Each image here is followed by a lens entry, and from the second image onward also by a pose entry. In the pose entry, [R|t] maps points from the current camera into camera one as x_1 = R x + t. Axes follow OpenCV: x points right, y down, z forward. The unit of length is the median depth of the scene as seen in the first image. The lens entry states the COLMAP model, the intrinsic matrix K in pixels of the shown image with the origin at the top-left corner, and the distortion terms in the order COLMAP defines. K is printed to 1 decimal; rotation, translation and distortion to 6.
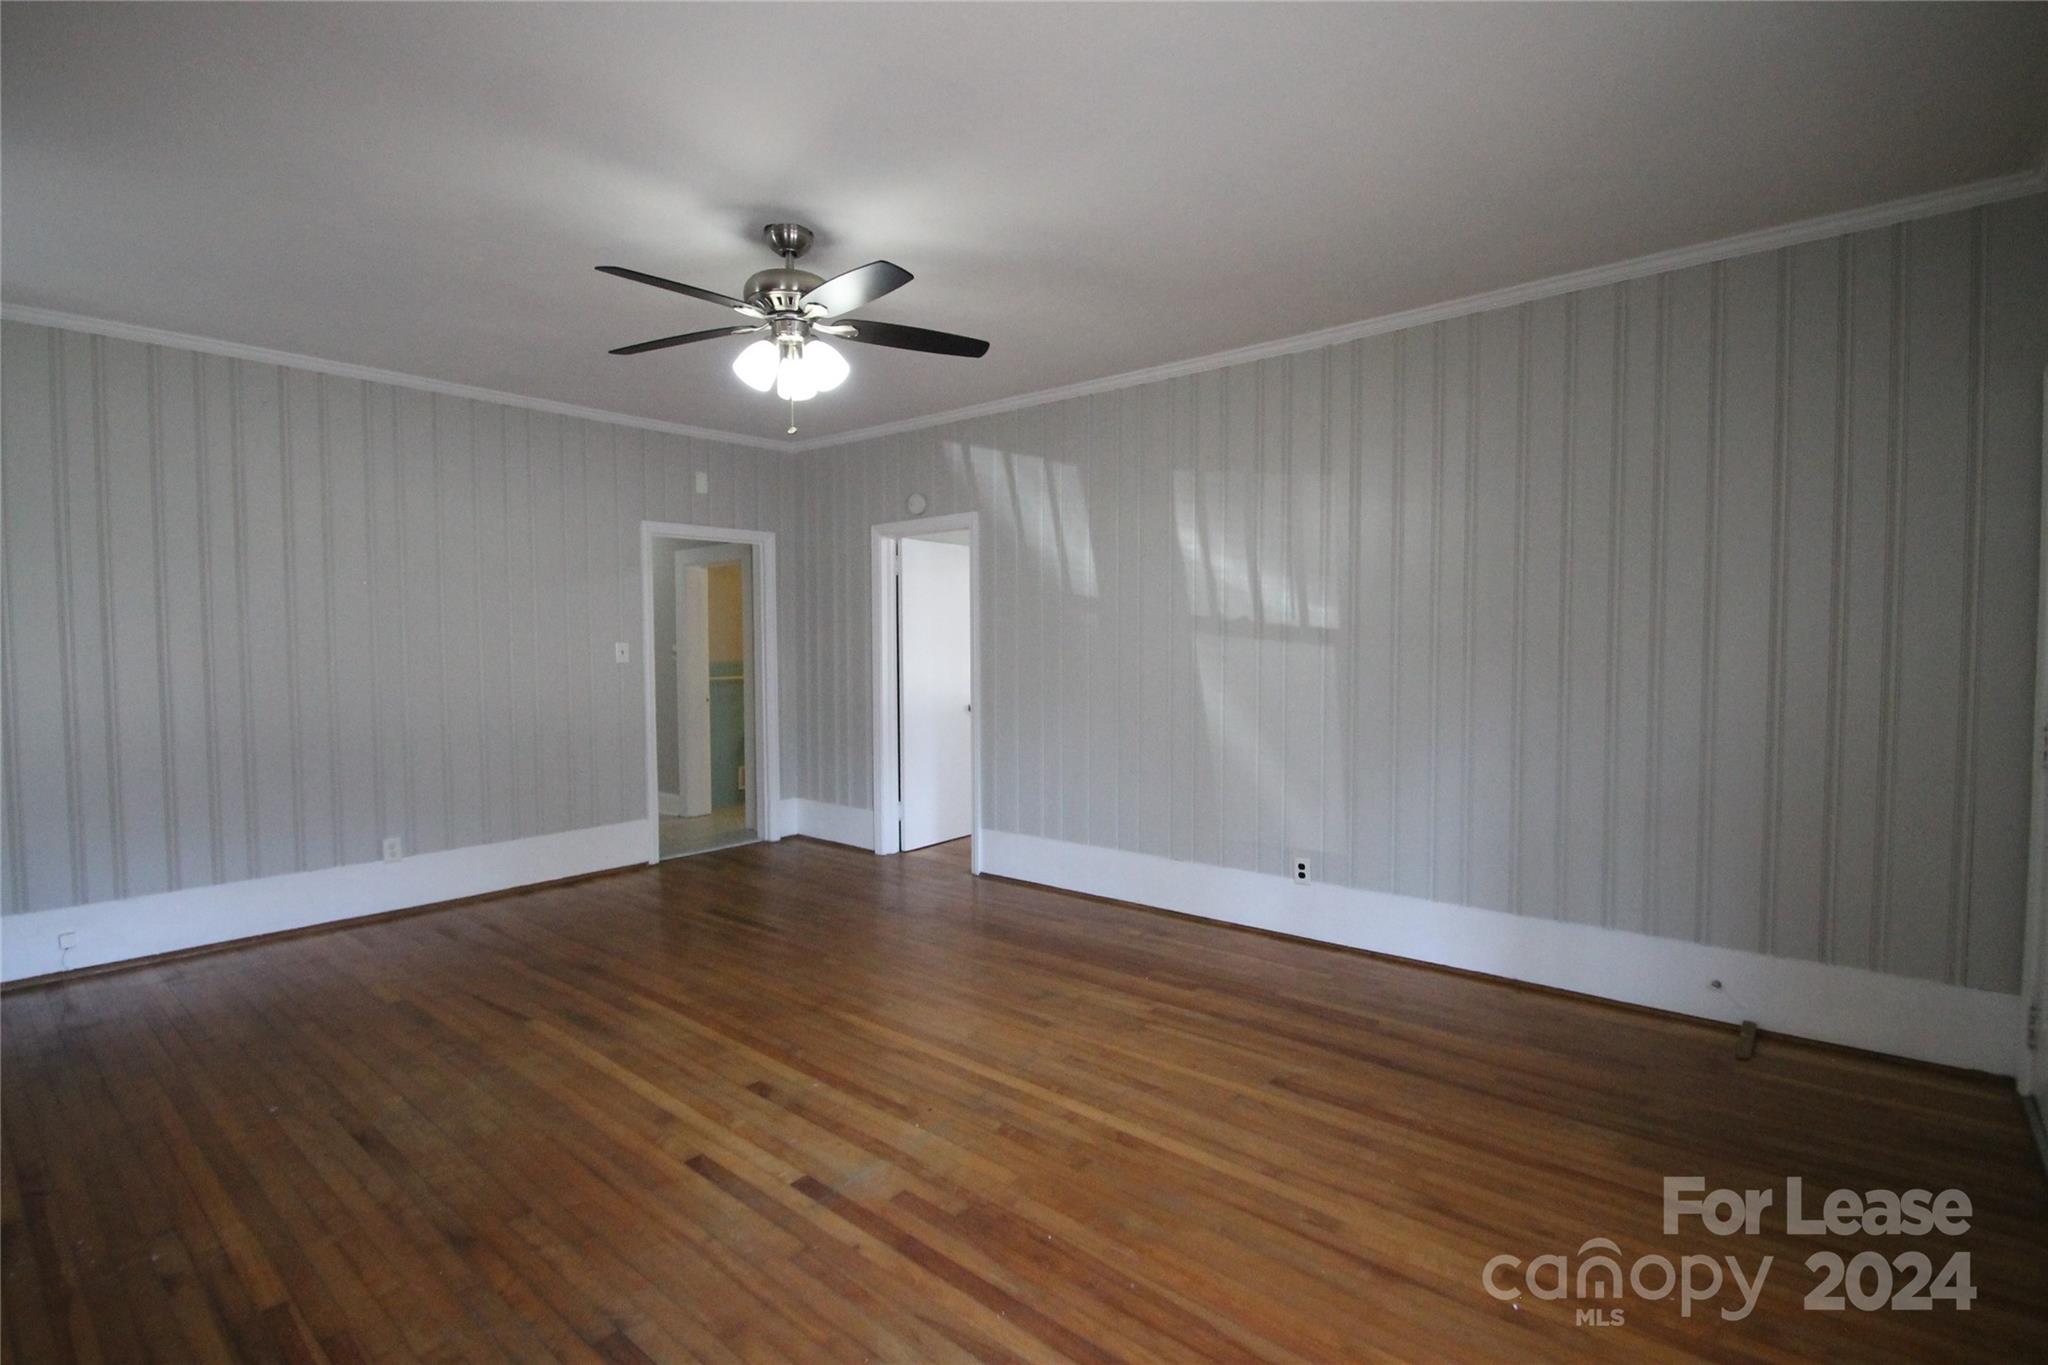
lens RADIAL K [[959.3, 0, 1013.7], [0, 959.3, 685.8], [0, 0, 1]] dist [0.014248, -0.019141]
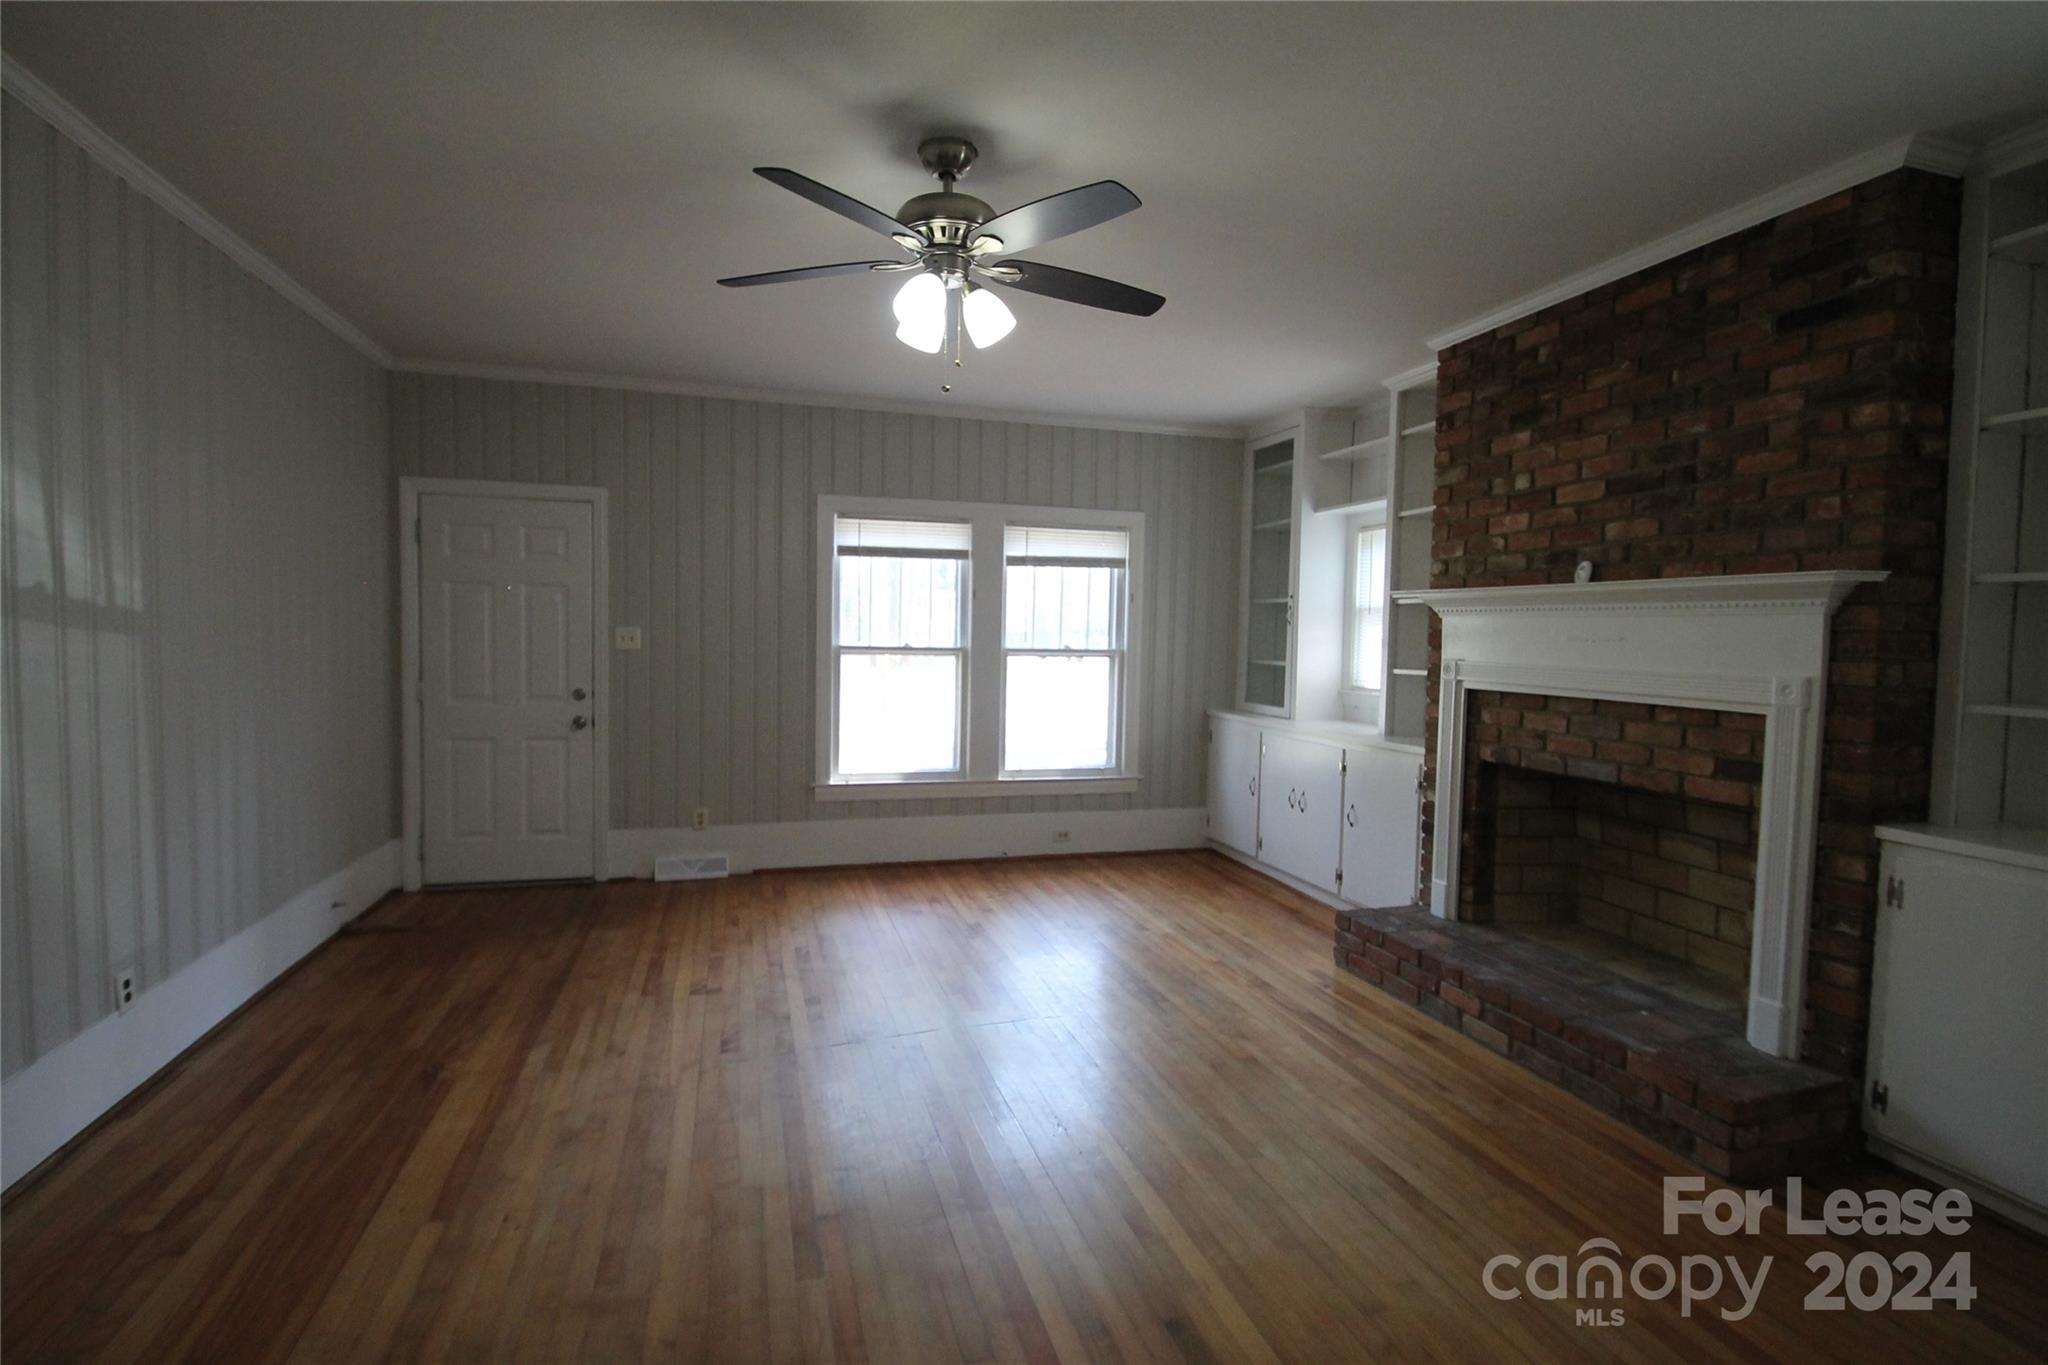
lens RADIAL K [[963.8, 0, 1009.5], [0, 963.8, 685.5], [0, 0, 1]] dist [0.017785, -0.018846]
pose [[-0.837706, -0.037996, 0.544797, -0.666693], [0.009449, 0.996419, 0.084024, -0.071558], [-0.546039, 0.075535, -0.834347, 1.514142]]
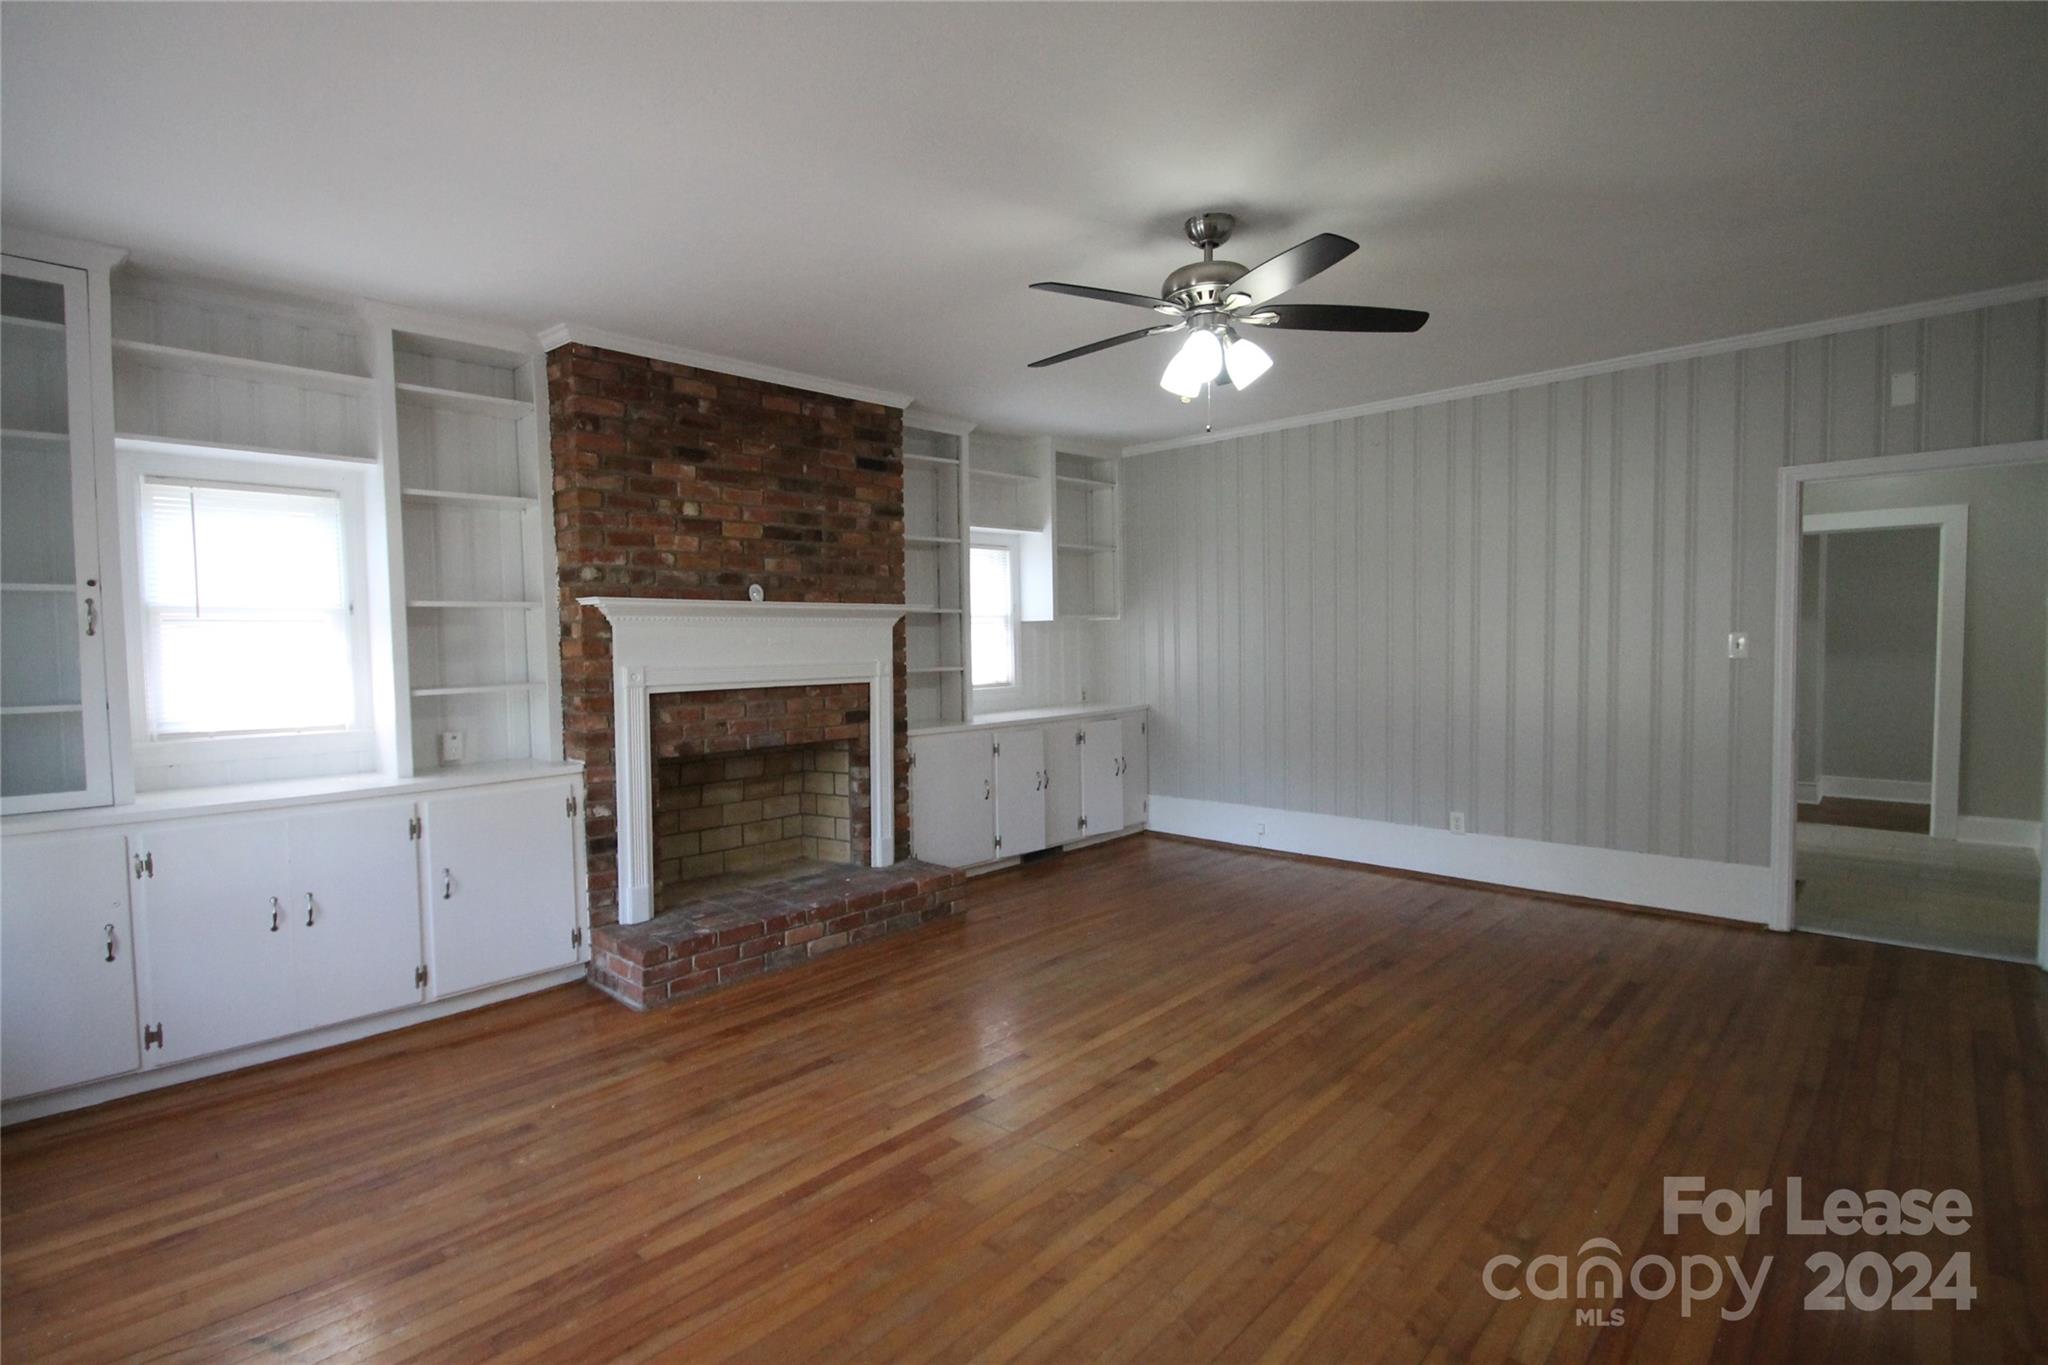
lens RADIAL K [[959.3, 0, 1013.7], [0, 959.3, 685.8], [0, 0, 1]] dist [0.014248, -0.019141]
pose [[-0.047052, 0.059069, -0.997144, 0.685202], [-0.025807, 0.997845, 0.060328, -0.060137], [0.998559, 0.028572, -0.045426, 0.762175]]
